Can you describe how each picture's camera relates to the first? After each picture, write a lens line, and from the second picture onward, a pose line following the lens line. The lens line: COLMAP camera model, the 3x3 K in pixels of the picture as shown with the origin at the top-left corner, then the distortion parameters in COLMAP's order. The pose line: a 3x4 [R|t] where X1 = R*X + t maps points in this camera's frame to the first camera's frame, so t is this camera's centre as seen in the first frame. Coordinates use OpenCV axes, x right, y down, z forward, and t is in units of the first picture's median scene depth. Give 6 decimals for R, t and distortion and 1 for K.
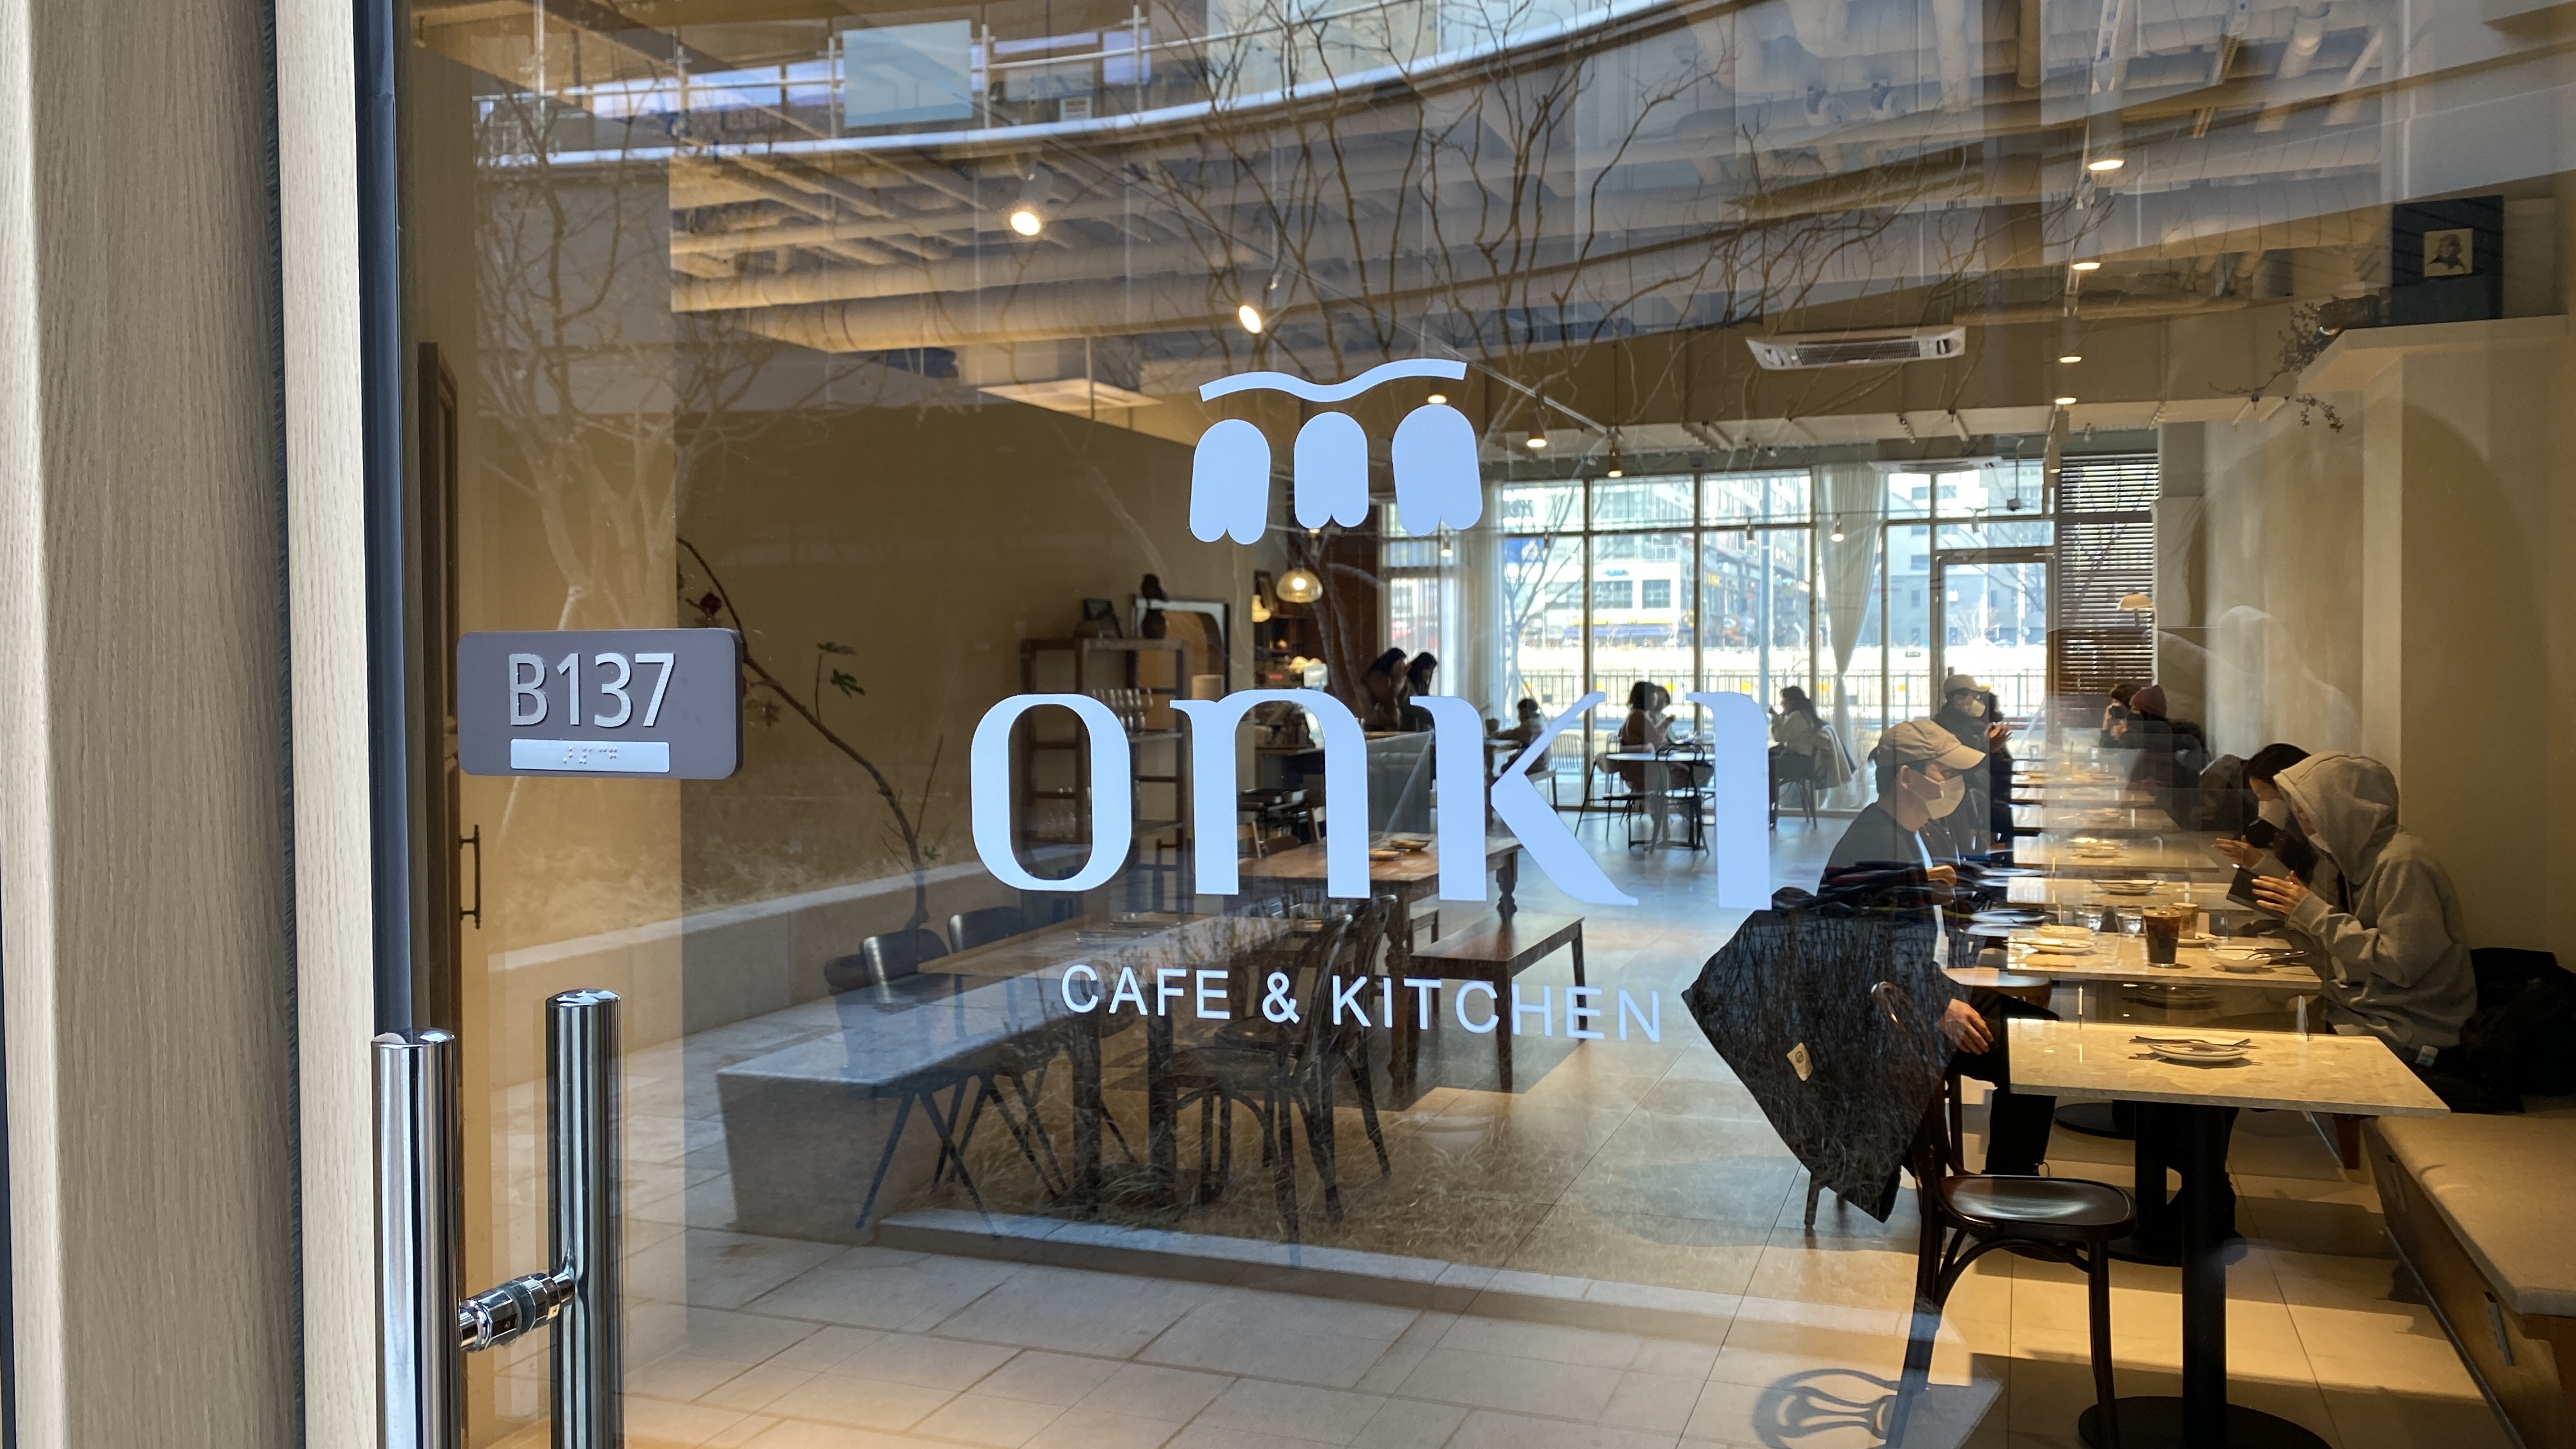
lens RADIAL K [[1972.0, 0, 1285.8], [0, 1972.0, 720.1], [0, 0, 1]] dist [0.067818, -0.000140]
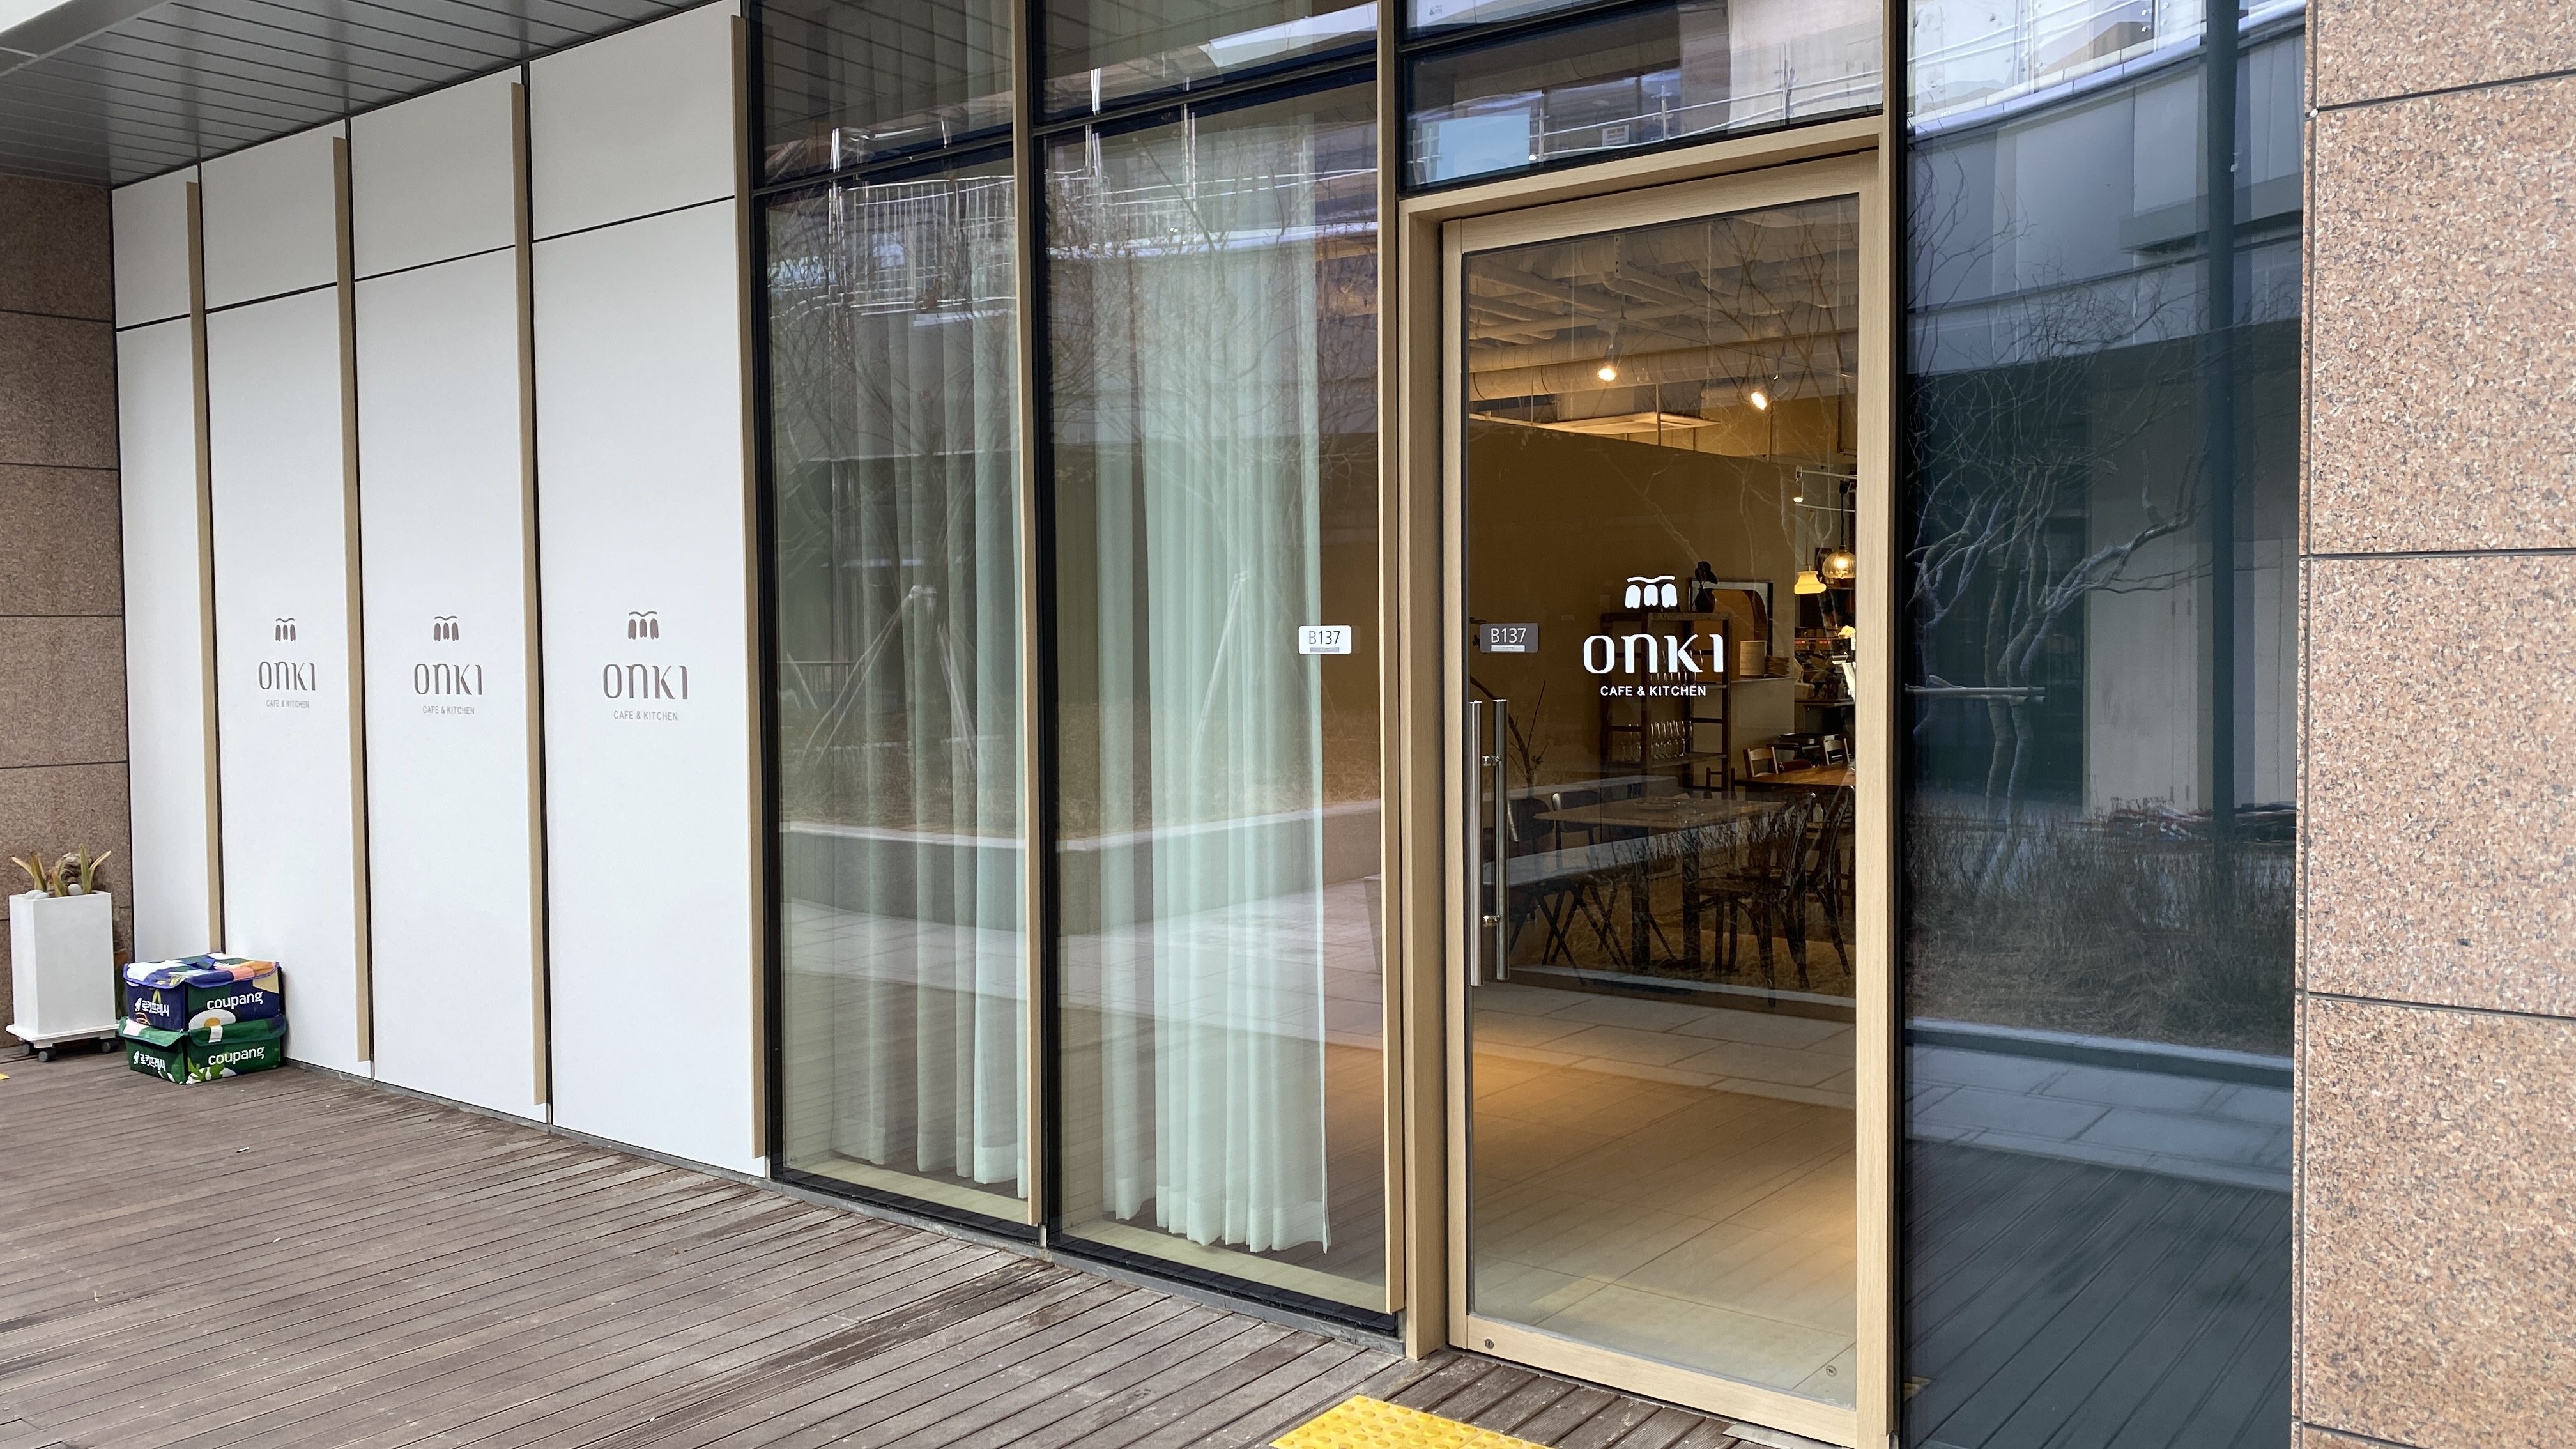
lens RADIAL K [[1972.0, 0, 1280.8], [0, 1972.0, 720.8], [0, 0, 1]] dist [0.067818, -0.000140]
pose [[0.956493, 0.010112, -0.291579, 0.084526], [-0.005462, 0.999845, 0.016758, 0.017992], [0.291703, -0.014436, 0.956400, -0.598237]]
